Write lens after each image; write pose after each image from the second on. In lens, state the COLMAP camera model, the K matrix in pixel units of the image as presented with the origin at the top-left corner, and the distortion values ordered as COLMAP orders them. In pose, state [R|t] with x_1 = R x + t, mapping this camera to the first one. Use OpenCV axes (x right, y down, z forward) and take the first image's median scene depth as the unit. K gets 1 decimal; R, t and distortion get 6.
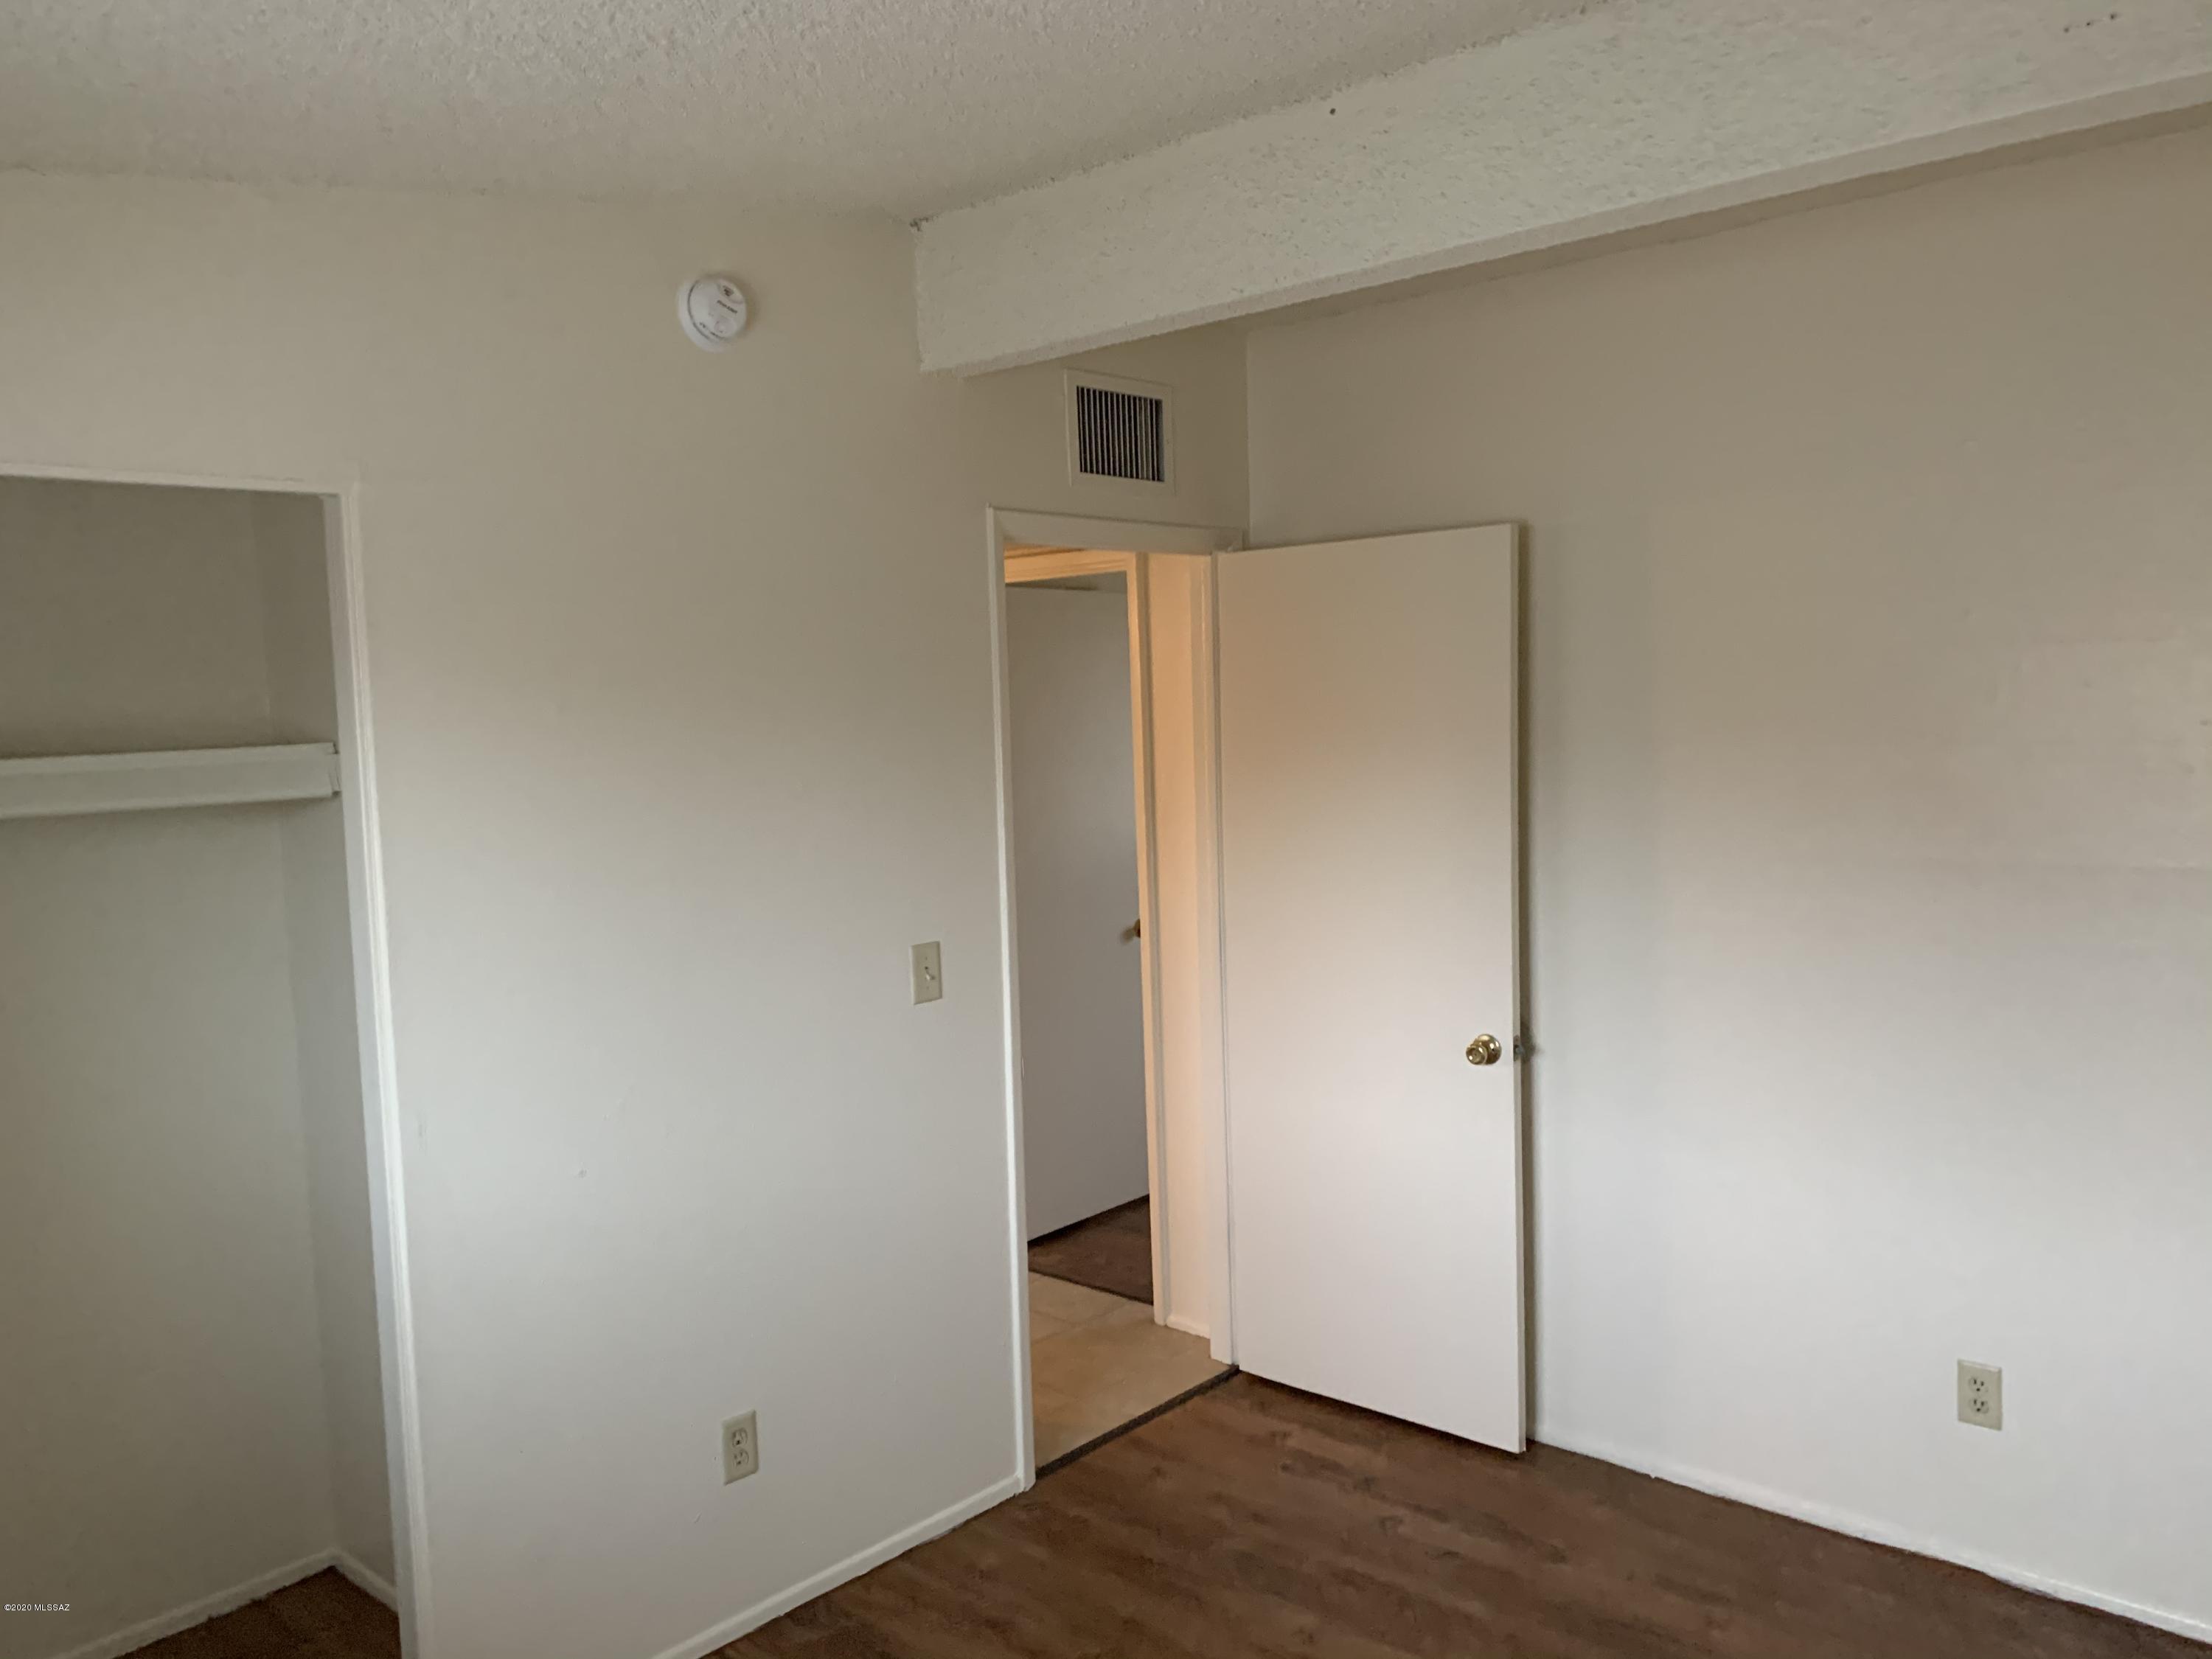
lens RADIAL K [[1679.1, 0, 1105.1], [0, 1679.1, 831.2], [0, 0, 1]] dist [0.042018, -0.046511]
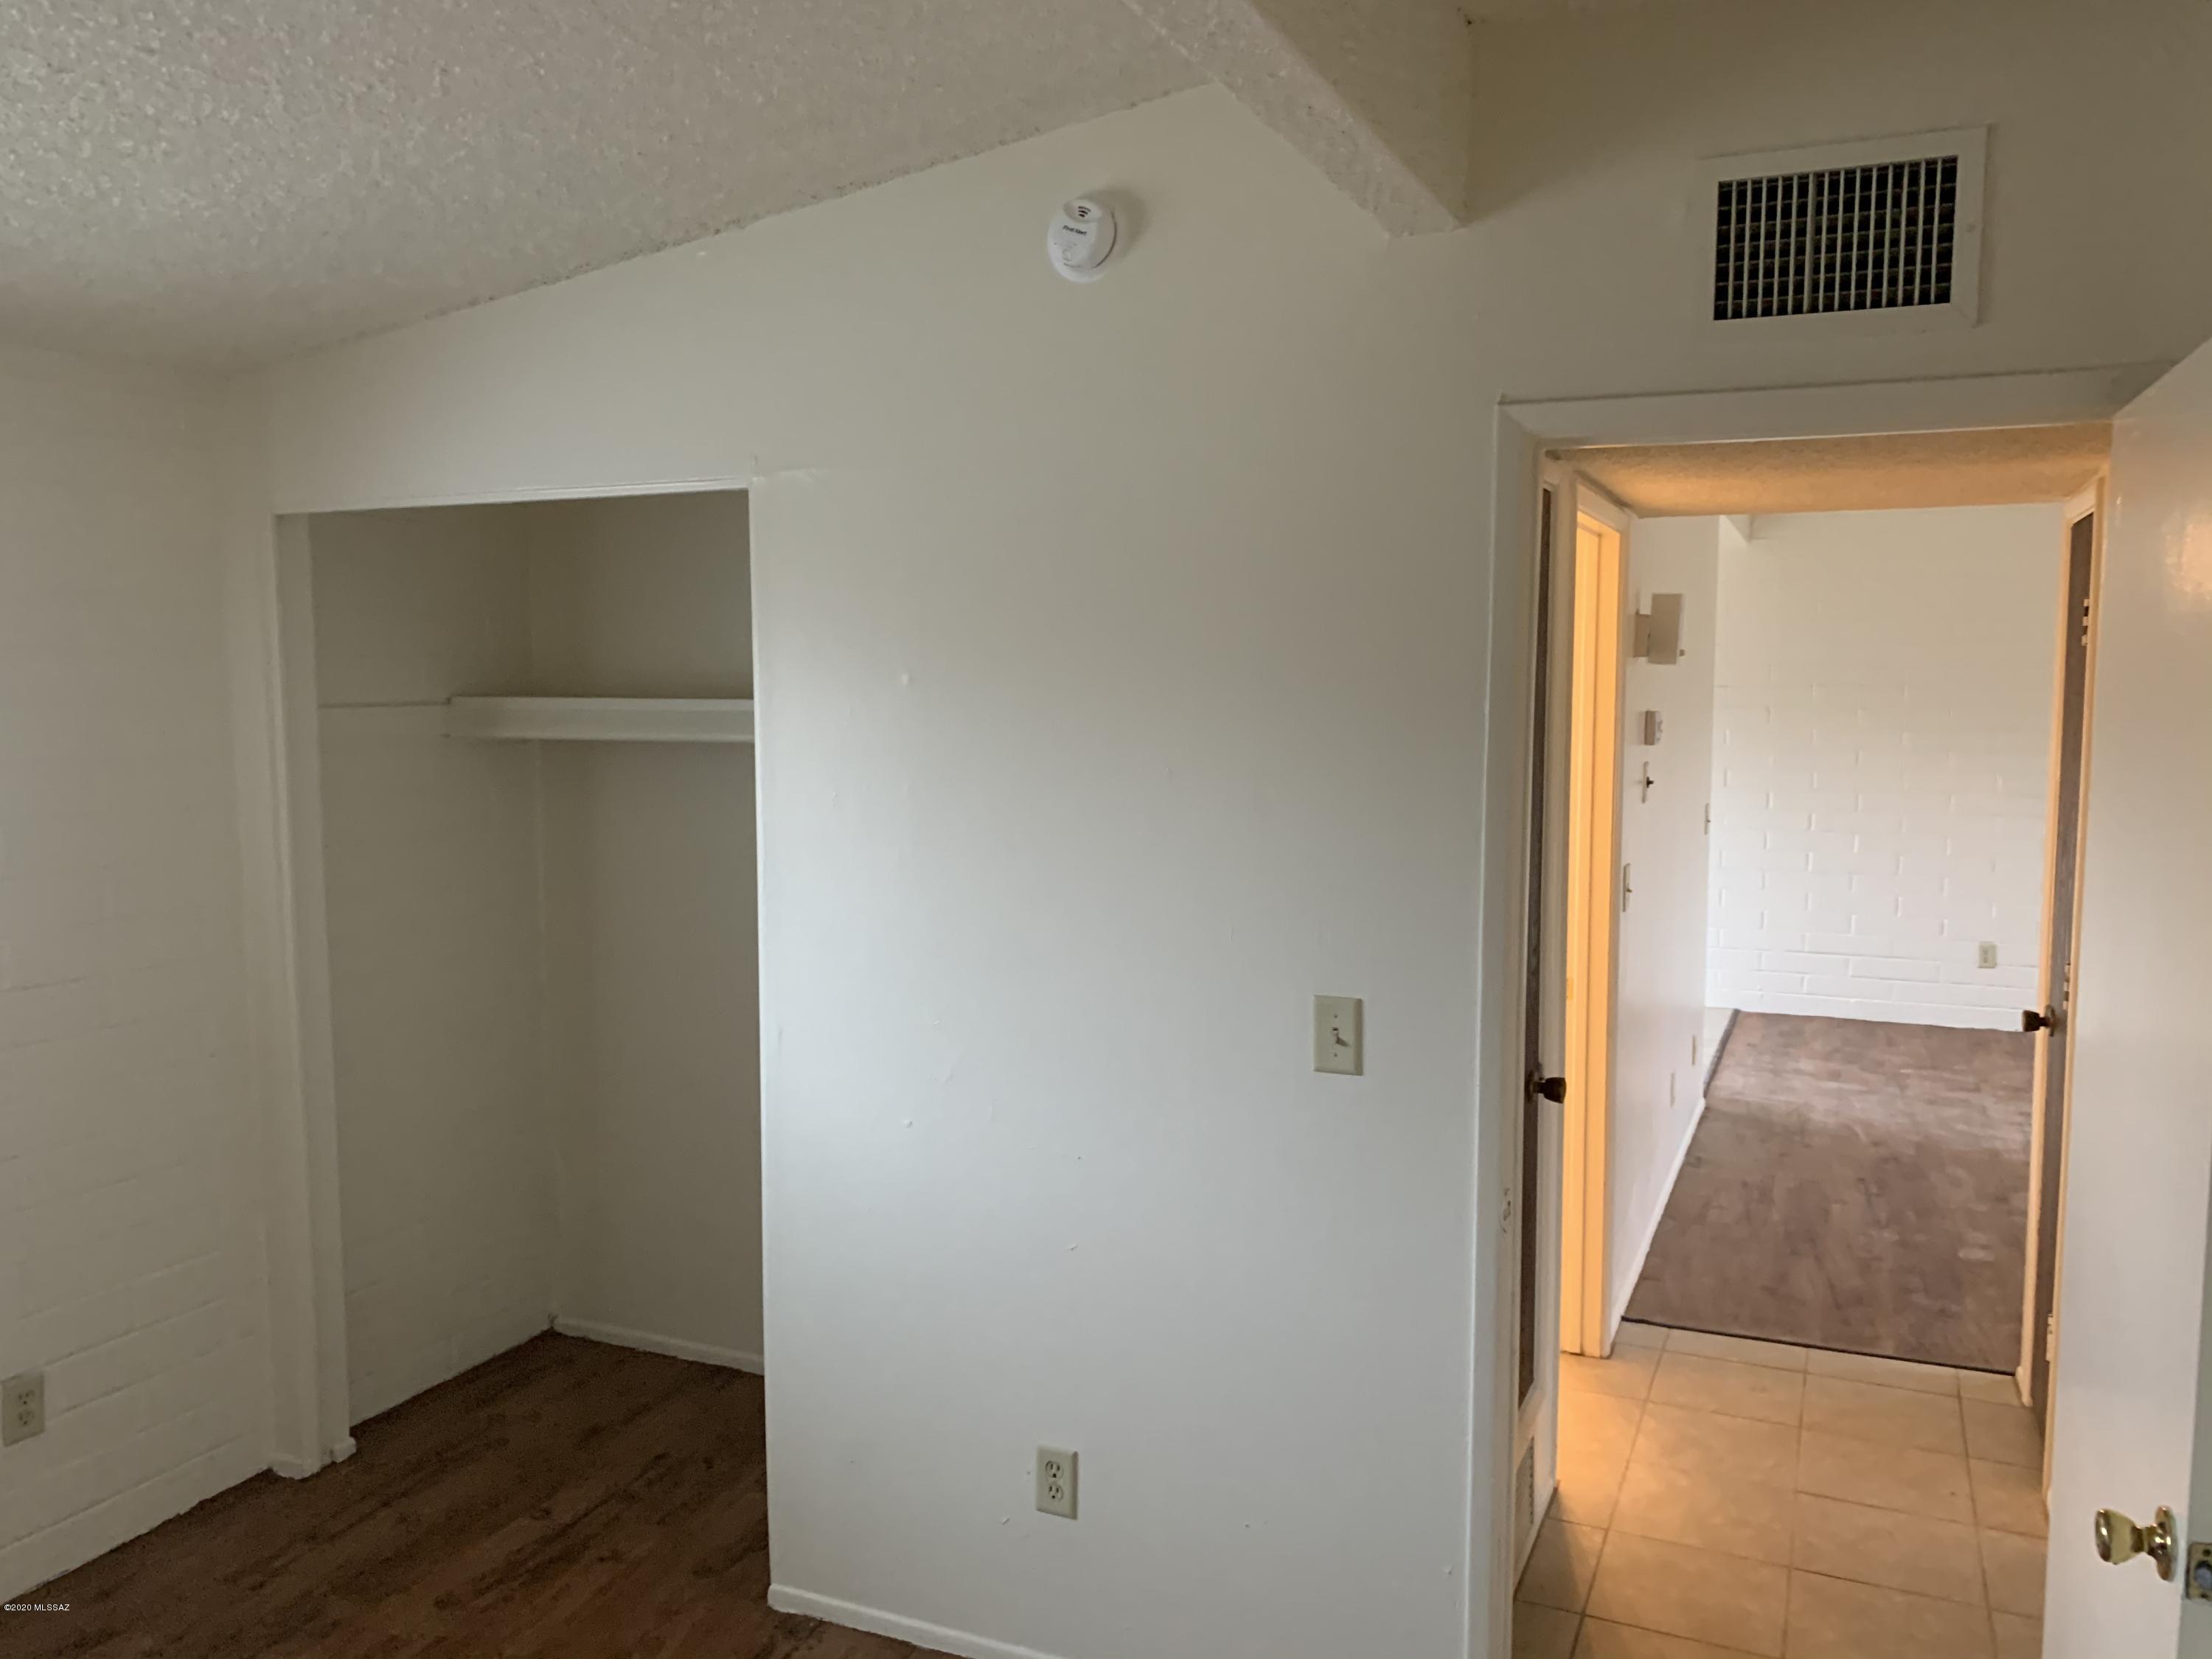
lens RADIAL K [[1679.1, 0, 1101.4], [0, 1679.1, 833.2], [0, 0, 1]] dist [0.042018, -0.046511]
pose [[0.312169, 0.107949, -0.943874, 0.628159], [-0.097190, 0.991940, 0.081302, -0.064038], [0.945042, 0.066355, 0.320144, 0.710947]]
